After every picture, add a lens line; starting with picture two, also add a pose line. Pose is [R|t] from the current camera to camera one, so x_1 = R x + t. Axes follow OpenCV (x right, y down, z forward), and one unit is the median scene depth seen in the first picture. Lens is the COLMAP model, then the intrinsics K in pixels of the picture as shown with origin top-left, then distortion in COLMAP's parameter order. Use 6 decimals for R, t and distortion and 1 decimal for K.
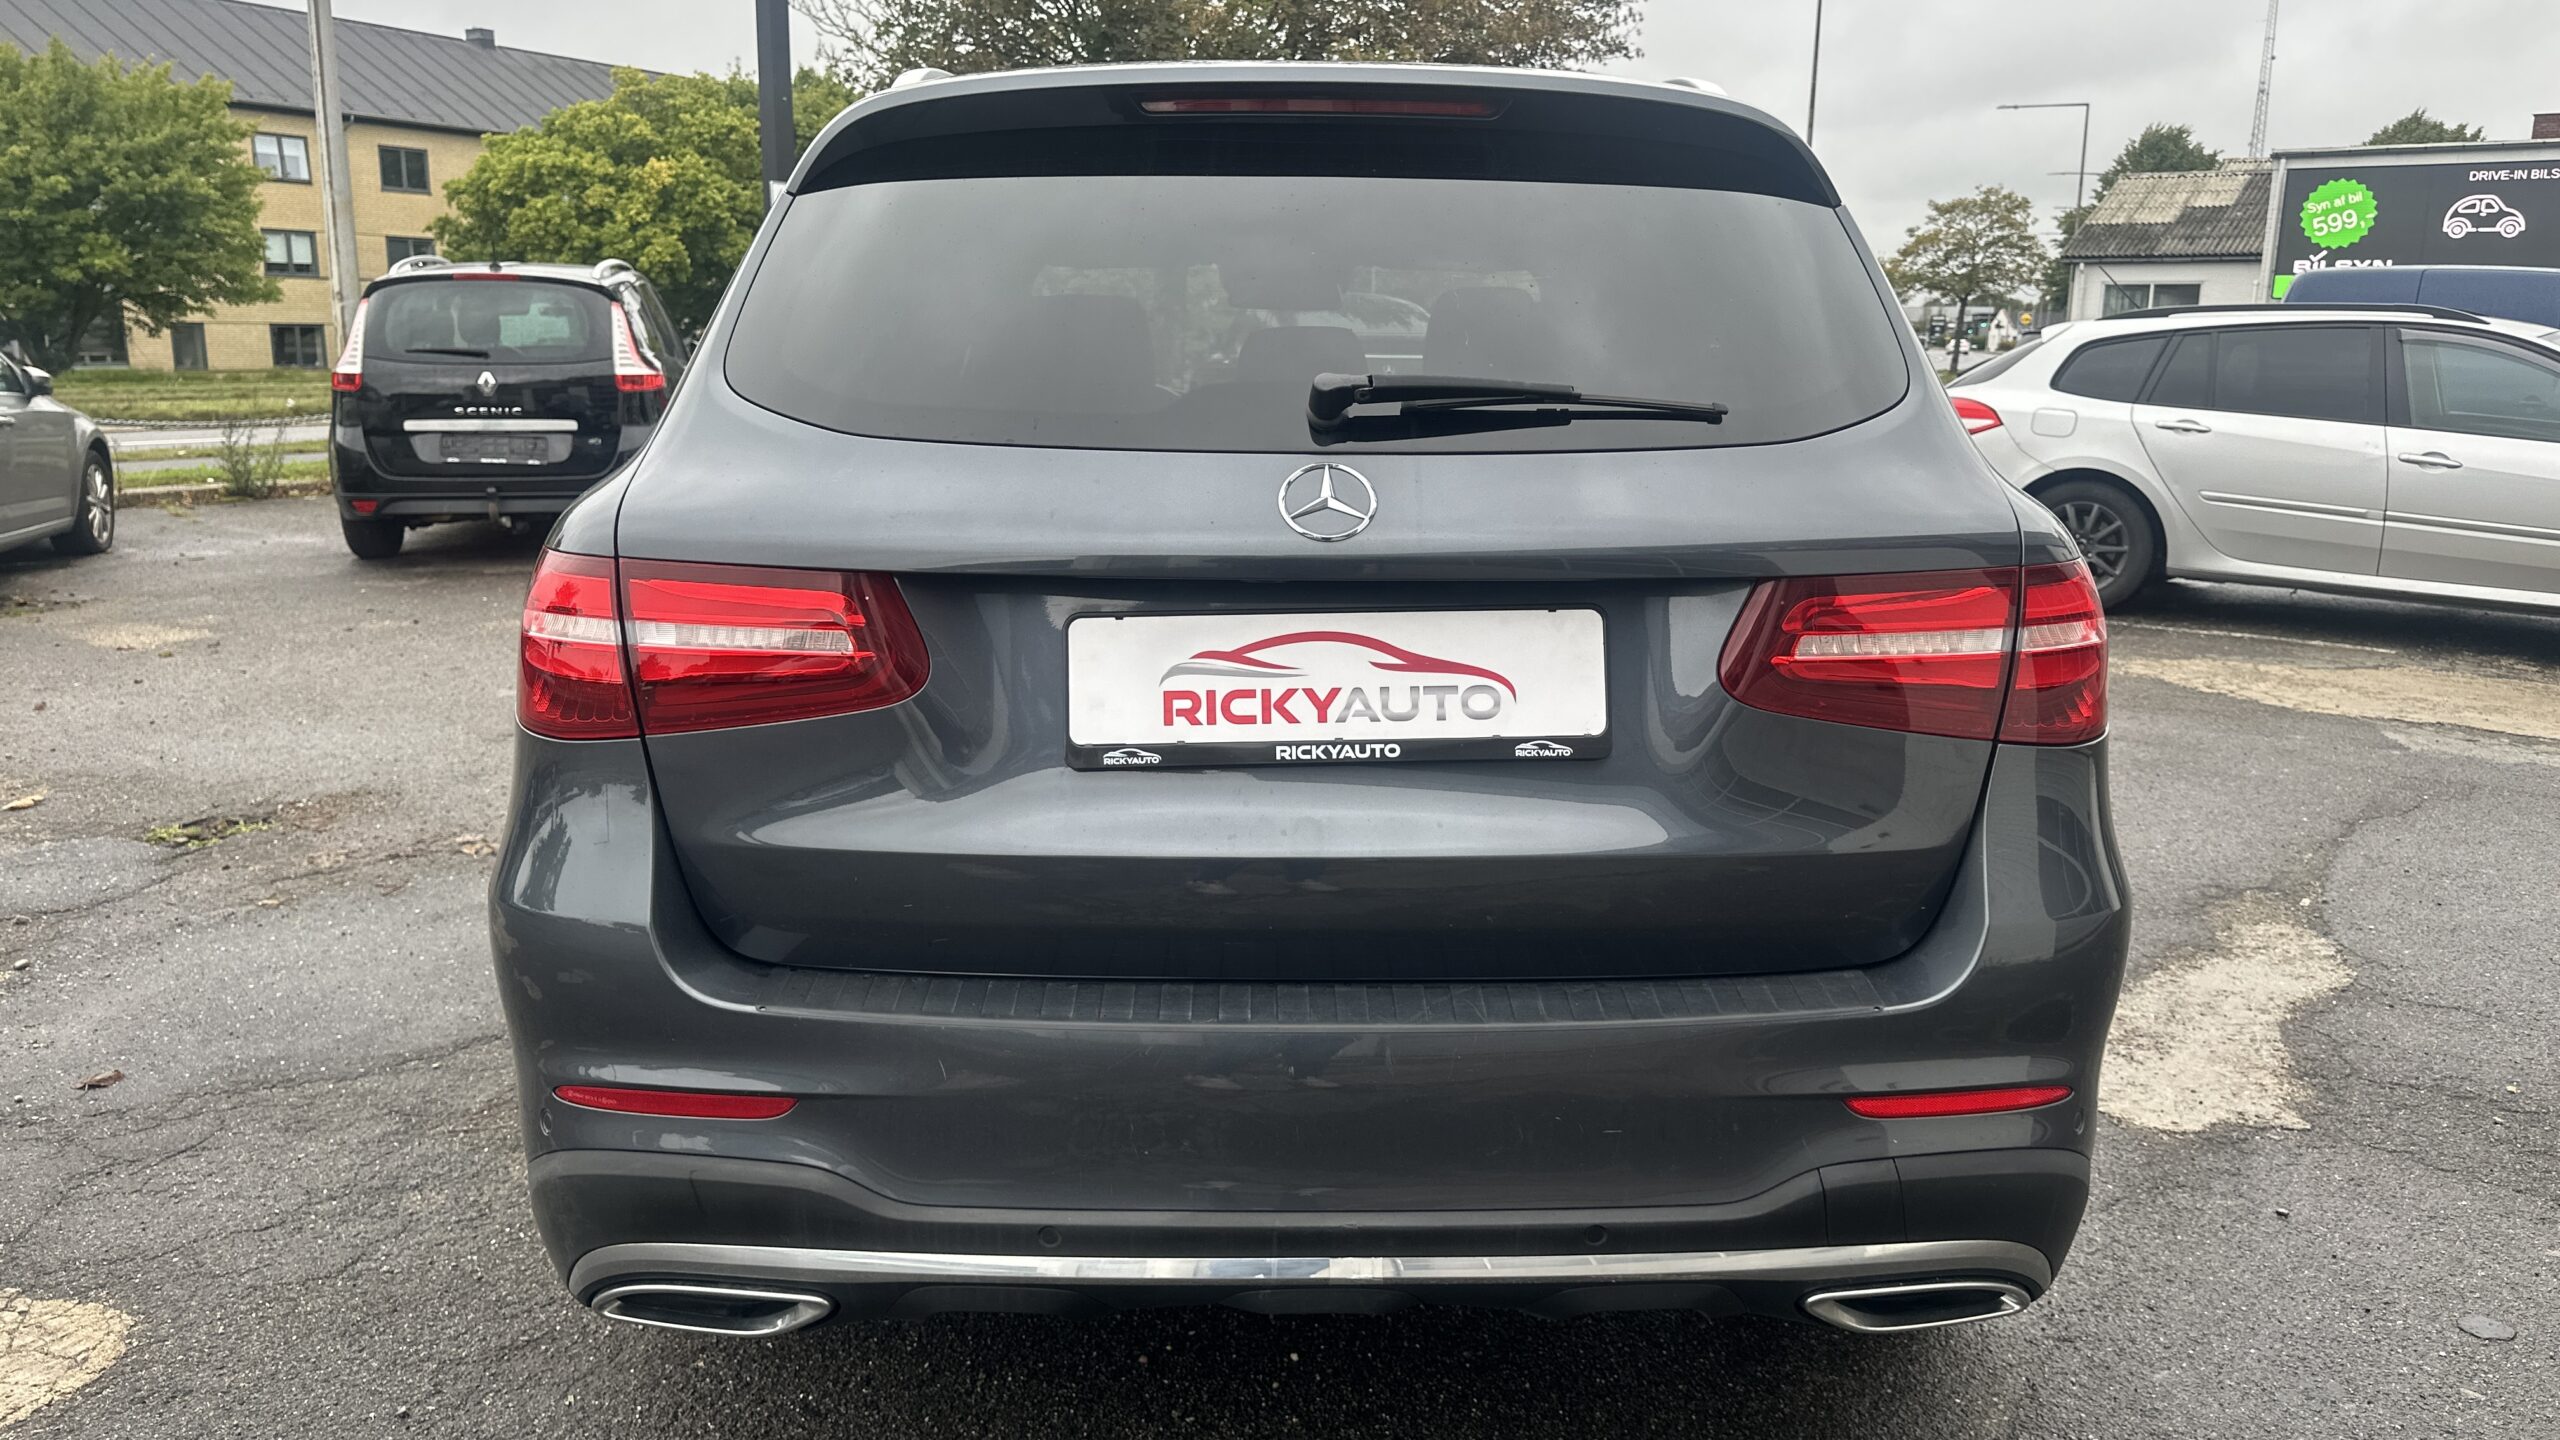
lens RADIAL K [[1821.3, 0, 1280.0], [0, 1821.3, 720.0], [0, 0, 1]] dist [0.085505, -0.142502]
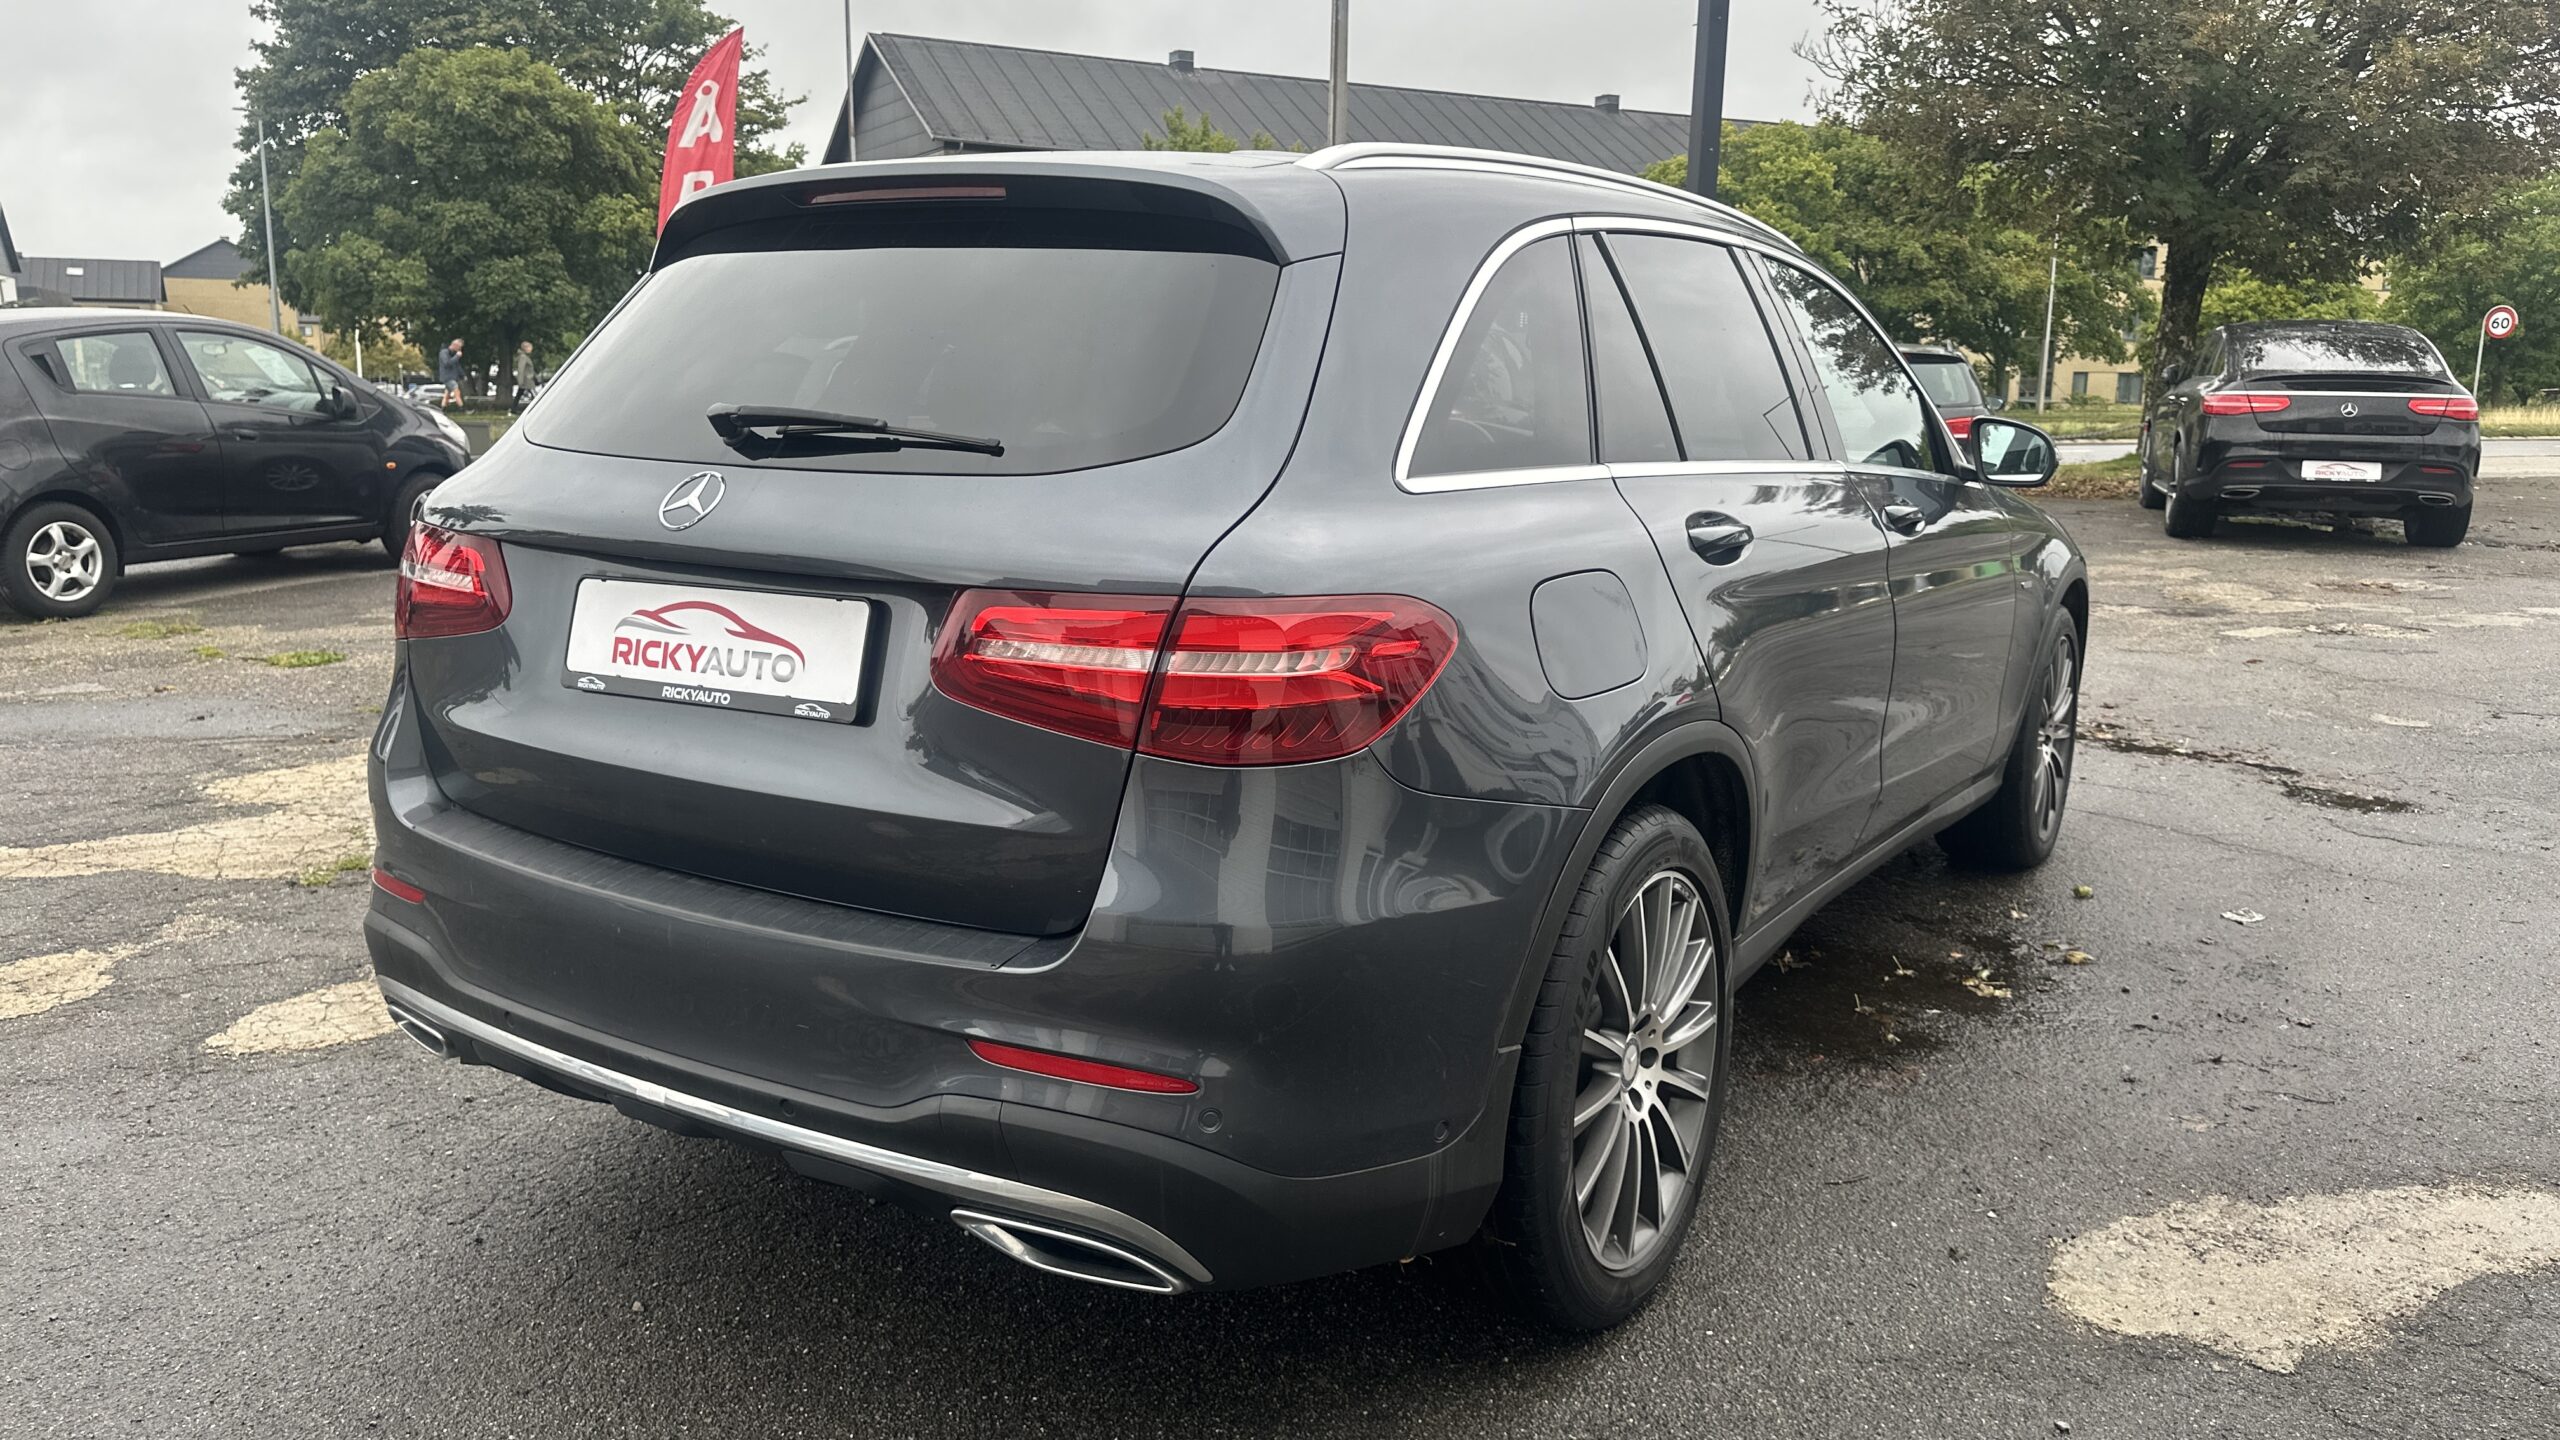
lens RADIAL K [[1820.6, 0, 1283.6], [0, 1820.6, 701.9], [0, 0, 1]] dist [0.077242, -0.097701]
pose [[0.837121, 0.104779, -0.536889, 1.075222], [-0.120745, 0.992669, 0.005462, -0.035036], [0.533525, 0.060254, 0.843635, 0.124431]]
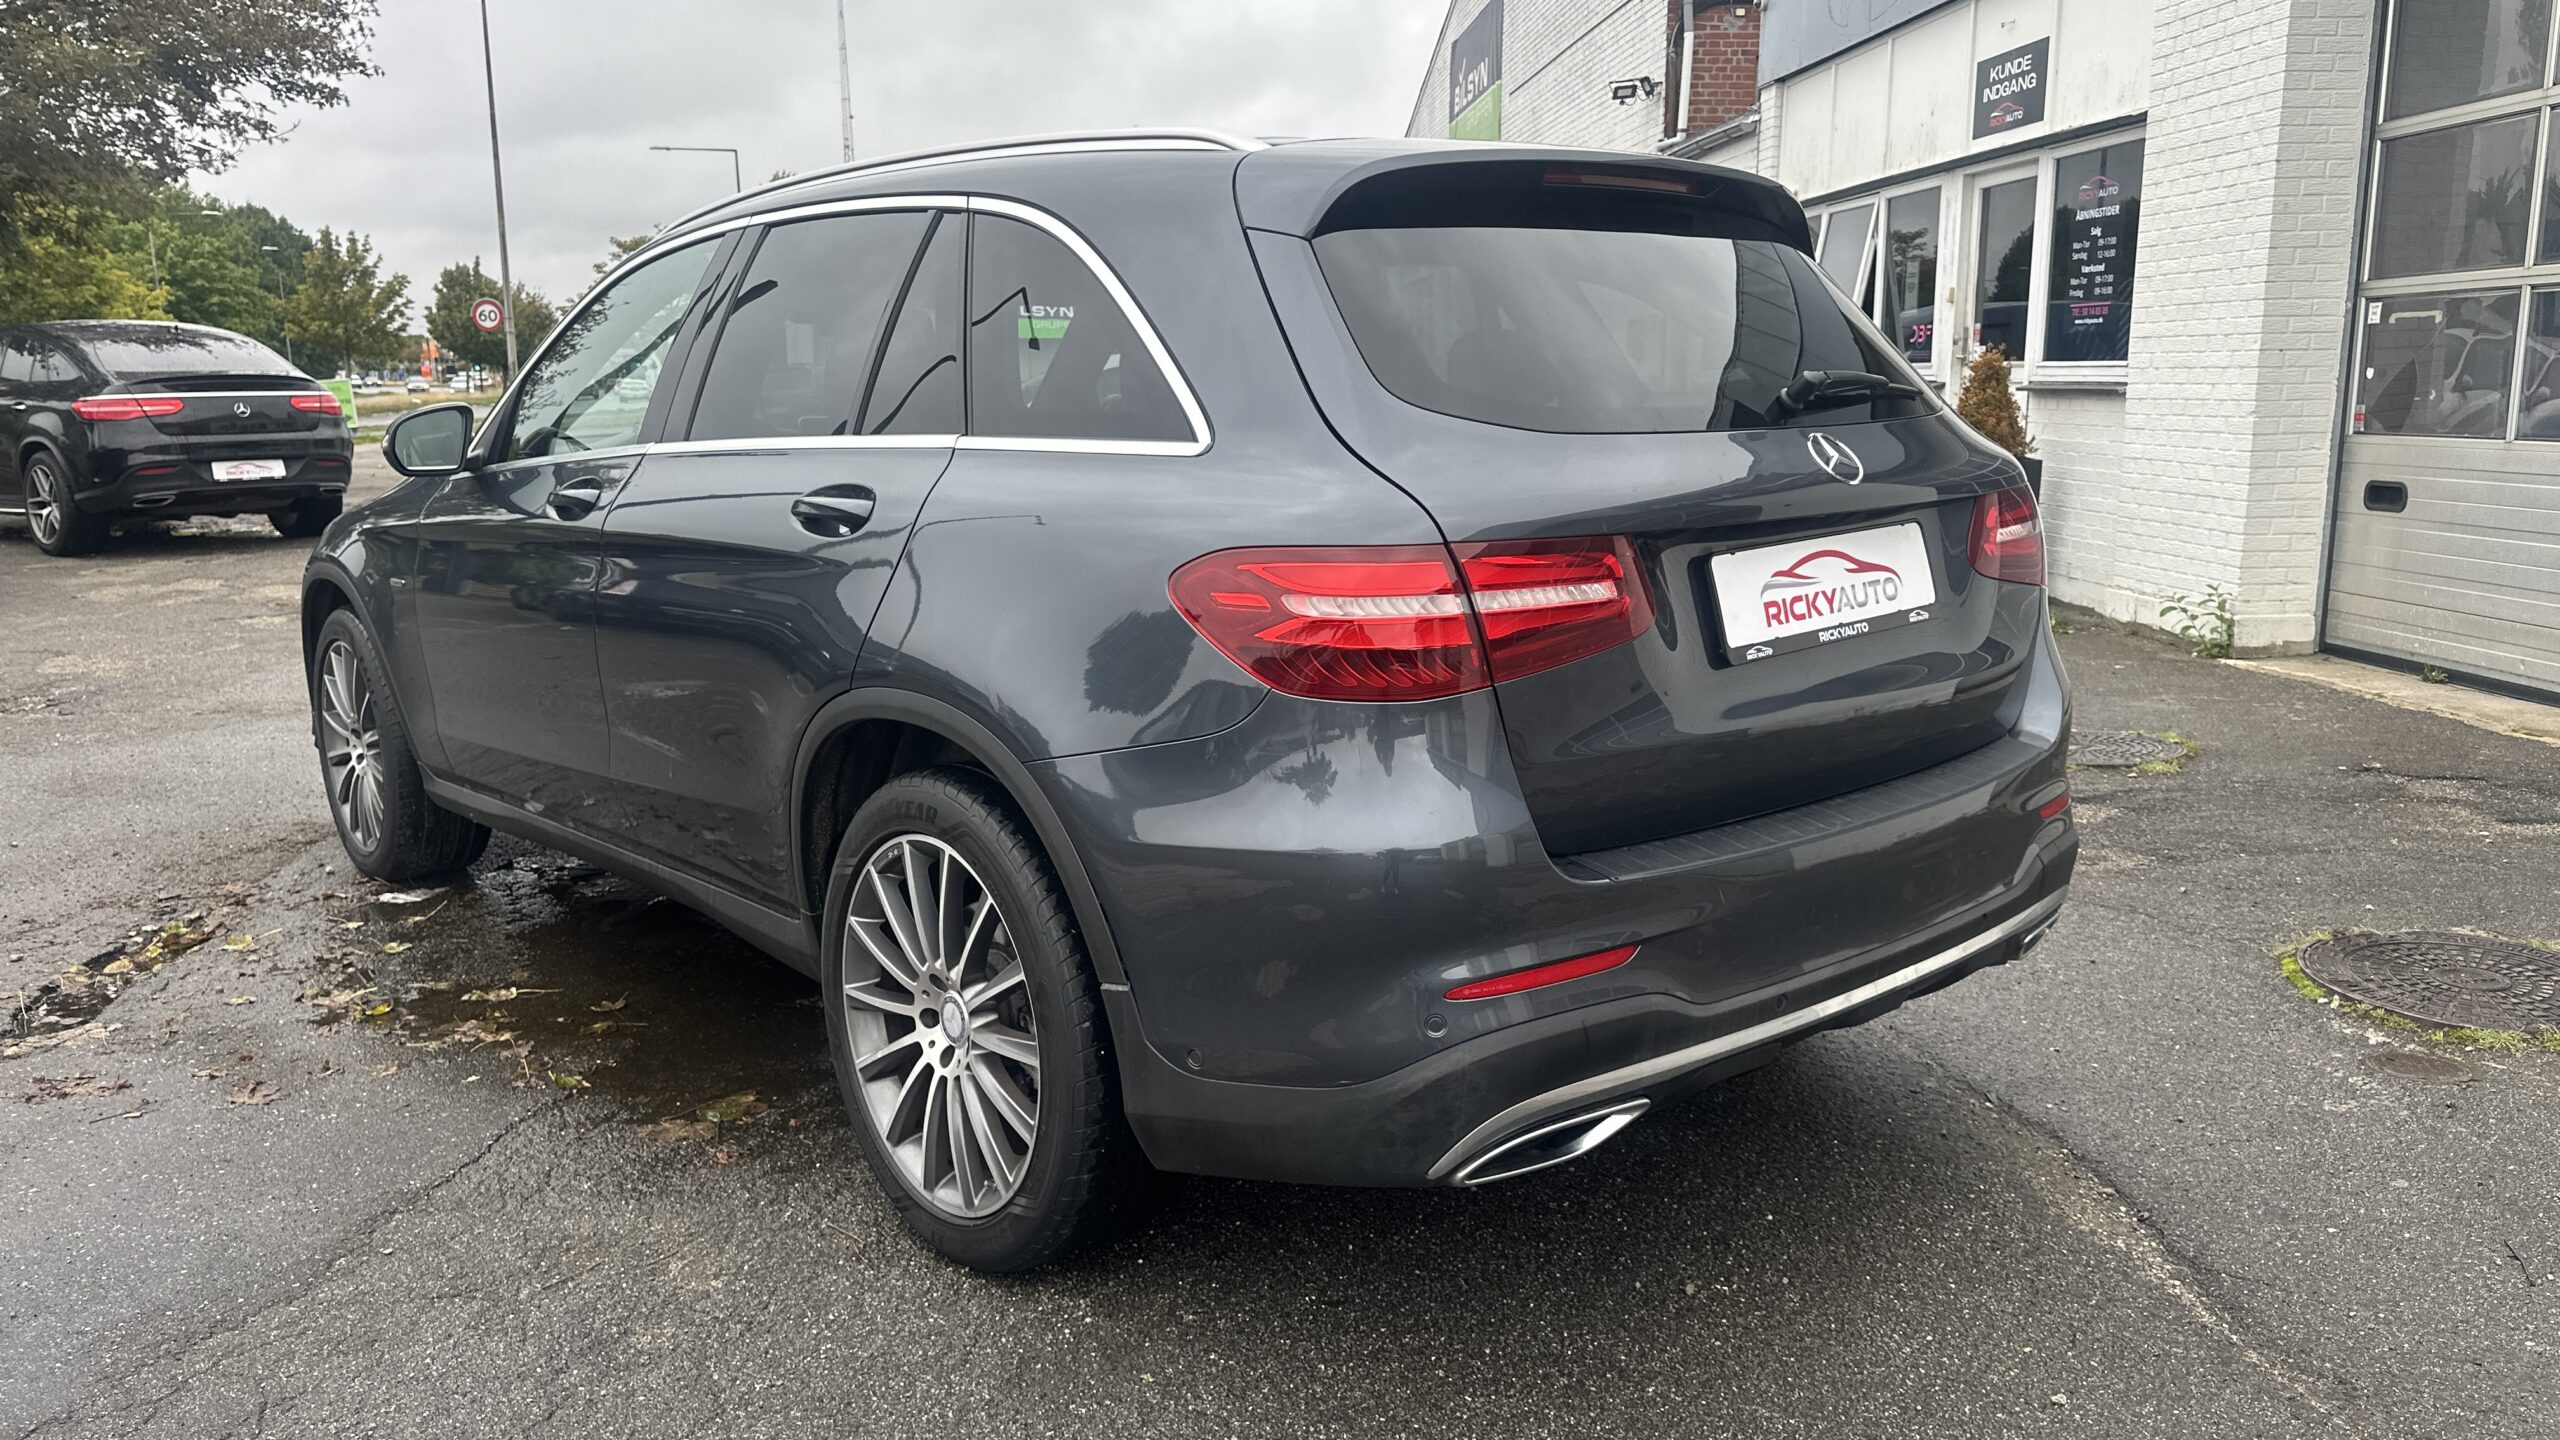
lens RADIAL K [[1837.2, 0, 1280.0], [0, 1837.2, 720.0], [0, 0, 1]] dist [0.083020, -0.093988]
pose [[0.766507, -0.141184, 0.626526, -1.239835], [0.154390, 0.987438, 0.033628, -0.031844], [-0.623403, 0.070953, 0.778675, 0.136950]]
